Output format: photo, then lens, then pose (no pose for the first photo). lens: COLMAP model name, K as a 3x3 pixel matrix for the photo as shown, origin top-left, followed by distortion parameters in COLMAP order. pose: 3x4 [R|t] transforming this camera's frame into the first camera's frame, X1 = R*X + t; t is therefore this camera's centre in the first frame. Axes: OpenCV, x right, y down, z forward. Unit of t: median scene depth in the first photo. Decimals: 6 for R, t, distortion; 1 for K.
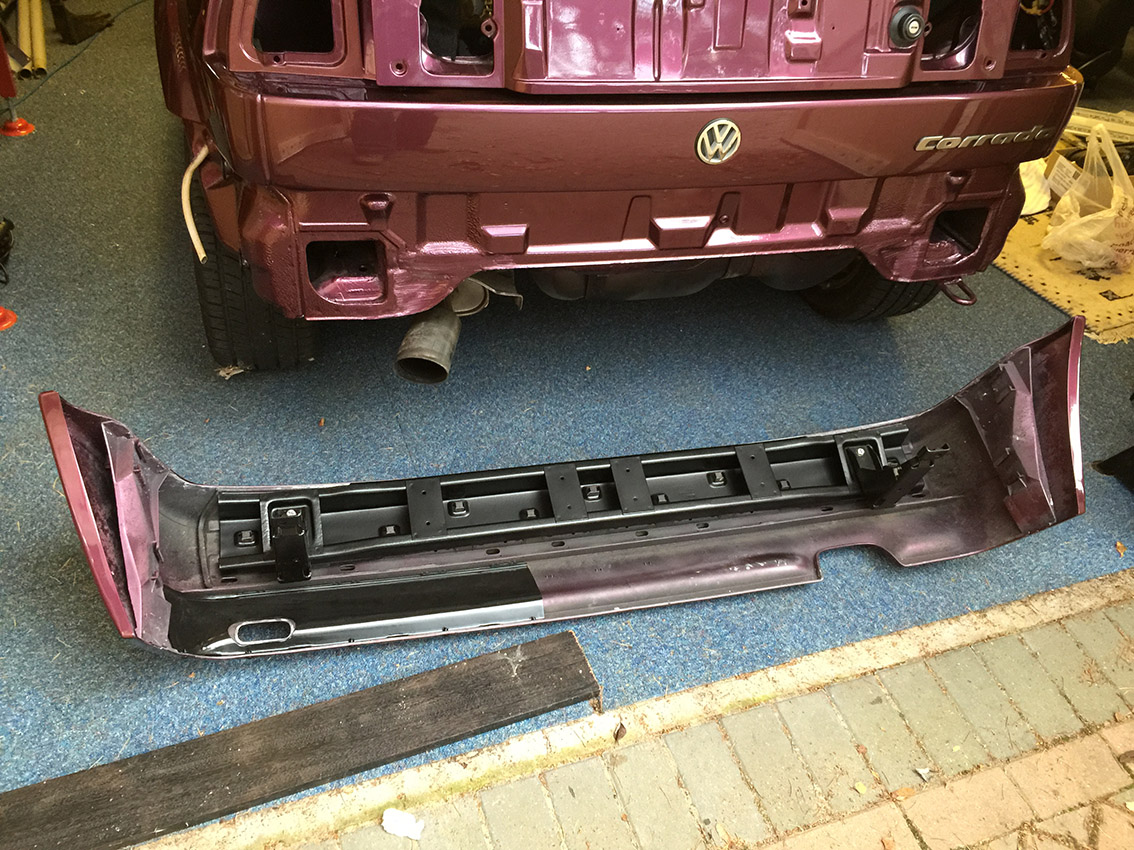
lens RADIAL K [[970.4, 0, 566.8], [0, 970.4, 425.3], [0, 0, 1]] dist [0.013153, -0.019517]
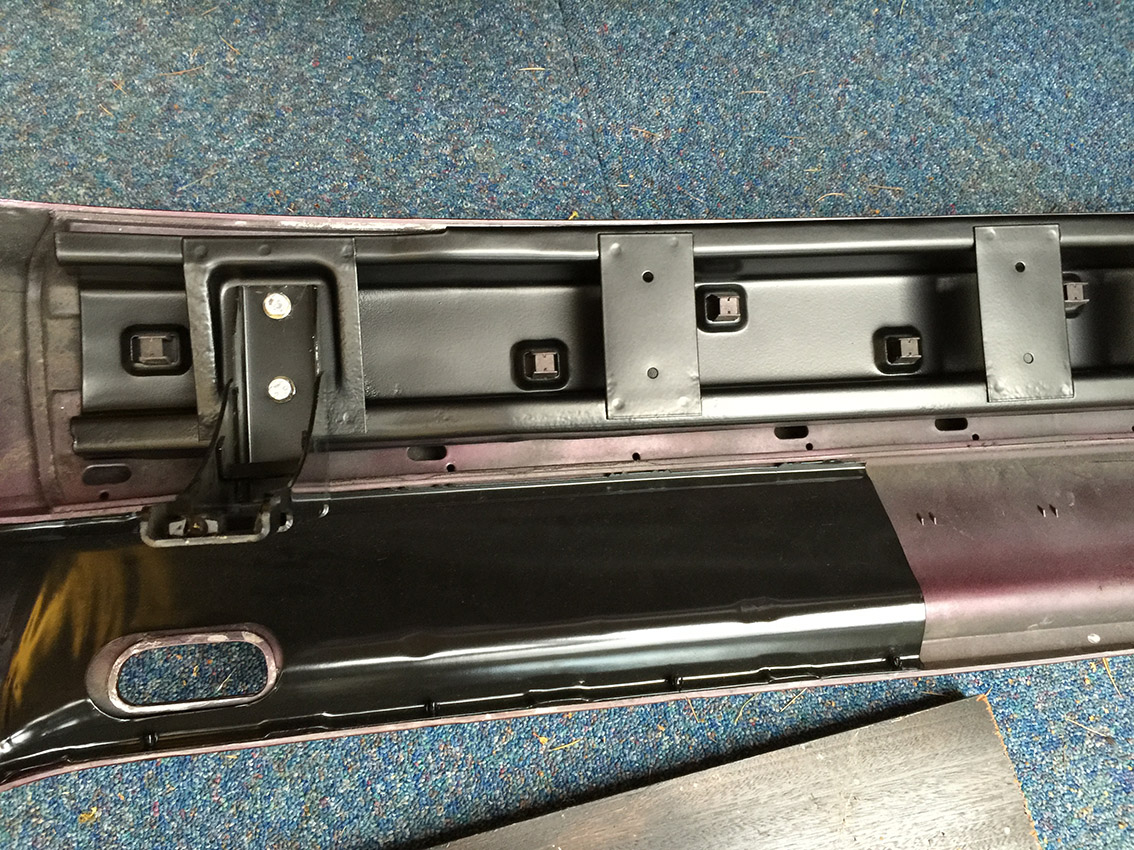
lens RADIAL K [[970.4, 0, 565.7], [0, 970.4, 424.2], [0, 0, 1]] dist [0.013153, -0.019517]
pose [[0.989536, 0.143442, -0.015553, -0.167997], [-0.118666, 0.870421, 0.477792, -0.050413], [0.082073, -0.470947, 0.878335, 0.678242]]
